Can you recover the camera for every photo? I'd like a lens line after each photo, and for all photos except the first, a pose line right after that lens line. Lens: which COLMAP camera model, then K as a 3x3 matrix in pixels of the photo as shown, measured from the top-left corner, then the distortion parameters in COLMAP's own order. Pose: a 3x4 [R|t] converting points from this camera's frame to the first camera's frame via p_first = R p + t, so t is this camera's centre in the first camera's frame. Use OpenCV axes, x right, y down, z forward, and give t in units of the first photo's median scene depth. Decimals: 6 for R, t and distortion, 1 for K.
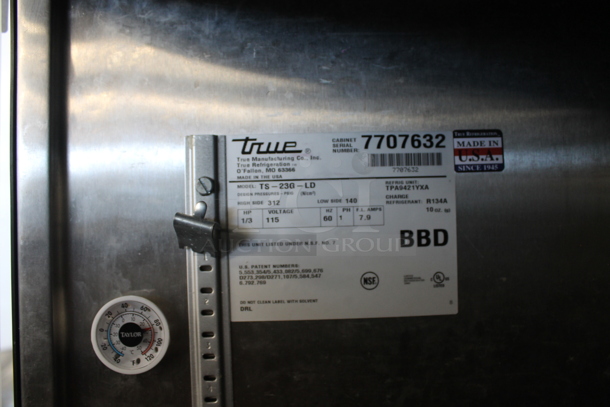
lens RADIAL K [[514.0, 0, 305.0], [0, 514.0, 203.5], [0, 0, 1]] dist [-0.154702, 0.124826]
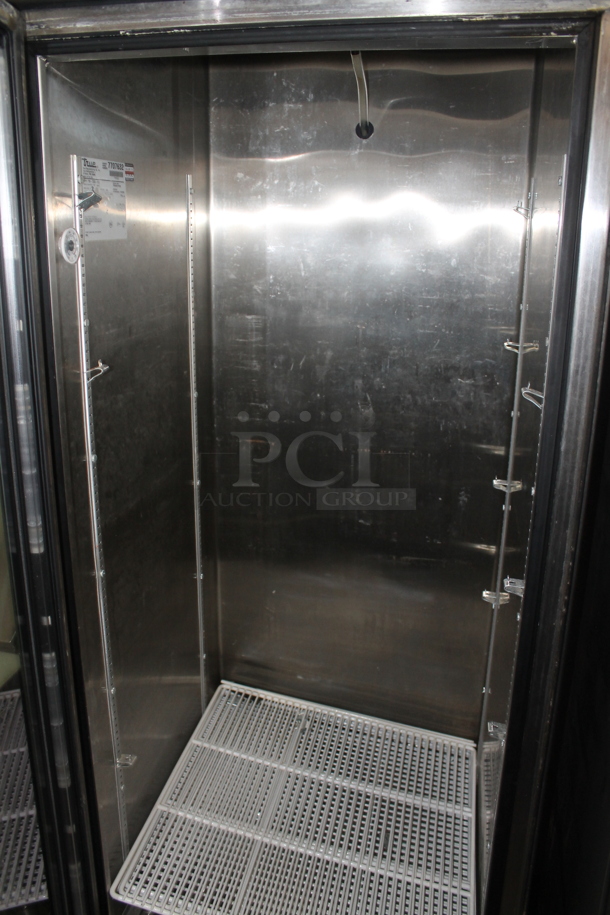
lens RADIAL K [[771.0, 0, 305.0], [0, 771.0, 457.5], [0, 0, 1]] dist [-0.154702, 0.124826]
pose [[0.247058, -0.262751, 0.932697, -3.310059], [-0.023992, 0.960581, 0.276962, 0.202380], [-0.968704, -0.090803, 0.231016, -0.838929]]
